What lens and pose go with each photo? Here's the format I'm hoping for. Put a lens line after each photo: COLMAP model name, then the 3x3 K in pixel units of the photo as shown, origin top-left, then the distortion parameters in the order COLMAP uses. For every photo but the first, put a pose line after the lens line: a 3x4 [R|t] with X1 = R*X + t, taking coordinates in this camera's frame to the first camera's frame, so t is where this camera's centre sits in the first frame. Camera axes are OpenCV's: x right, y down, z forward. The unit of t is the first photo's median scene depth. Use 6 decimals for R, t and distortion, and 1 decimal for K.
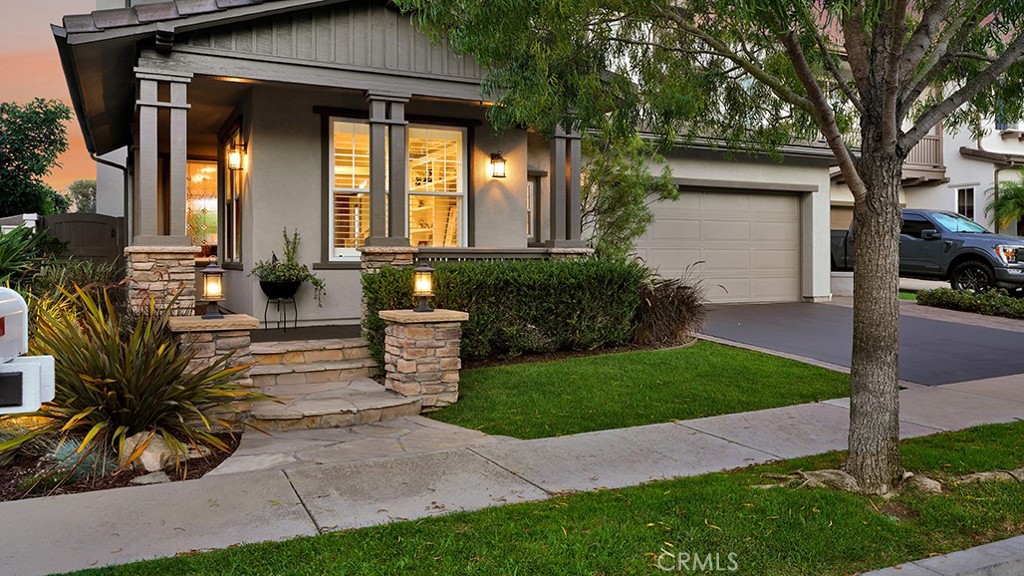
lens RADIAL K [[739.1, 0, 512.3], [0, 739.1, 284.4], [0, 0, 1]] dist [-0.042158, 0.000783]
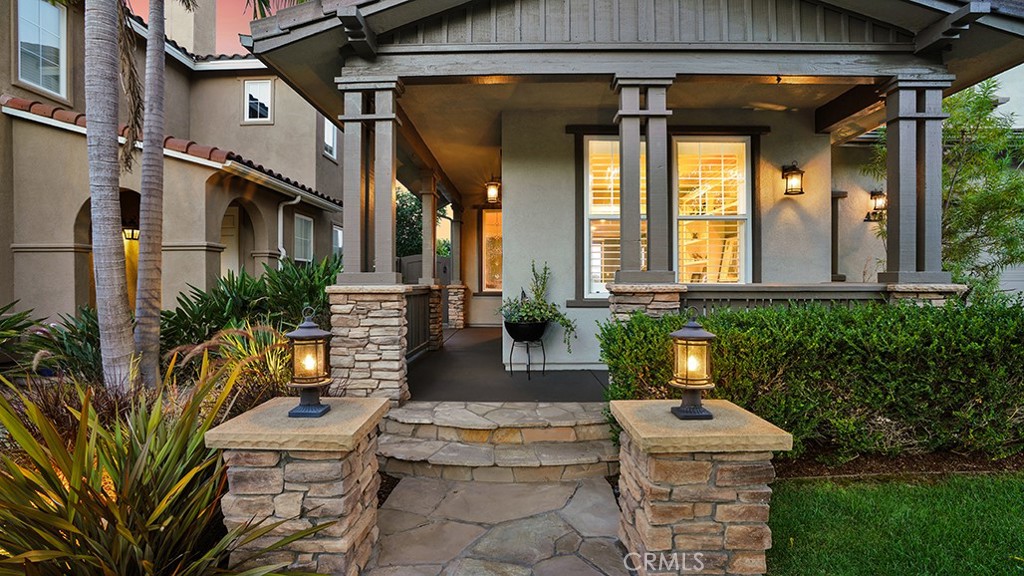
lens RADIAL K [[518.0, 0, 505.3], [0, 518.0, 282.5], [0, 0, 1]] dist [-0.043820, 0.004082]
pose [[0.887357, -0.003130, -0.461072, -0.054061], [-0.015138, 0.999240, -0.035919, -0.031816], [0.460834, 0.038853, 0.886635, 0.482164]]
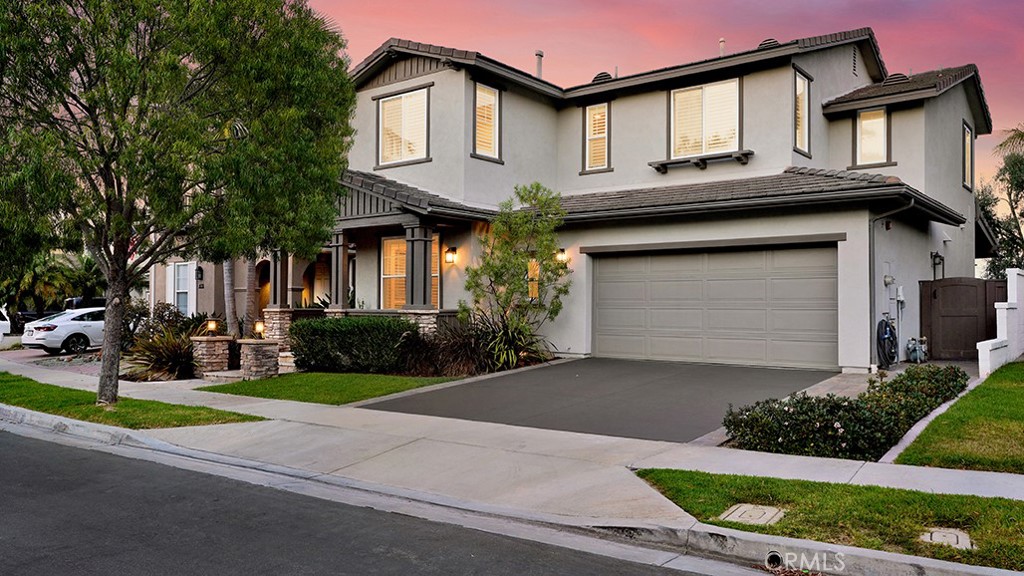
lens RADIAL K [[739.1, 0, 515.5], [0, 739.1, 288.2], [0, 0, 1]] dist [-0.042158, 0.000783]
pose [[0.456051, -0.013497, -0.889851, 1.767921], [-0.034165, 0.998882, -0.032660, -0.058009], [0.889298, 0.045296, 0.455080, 0.519681]]
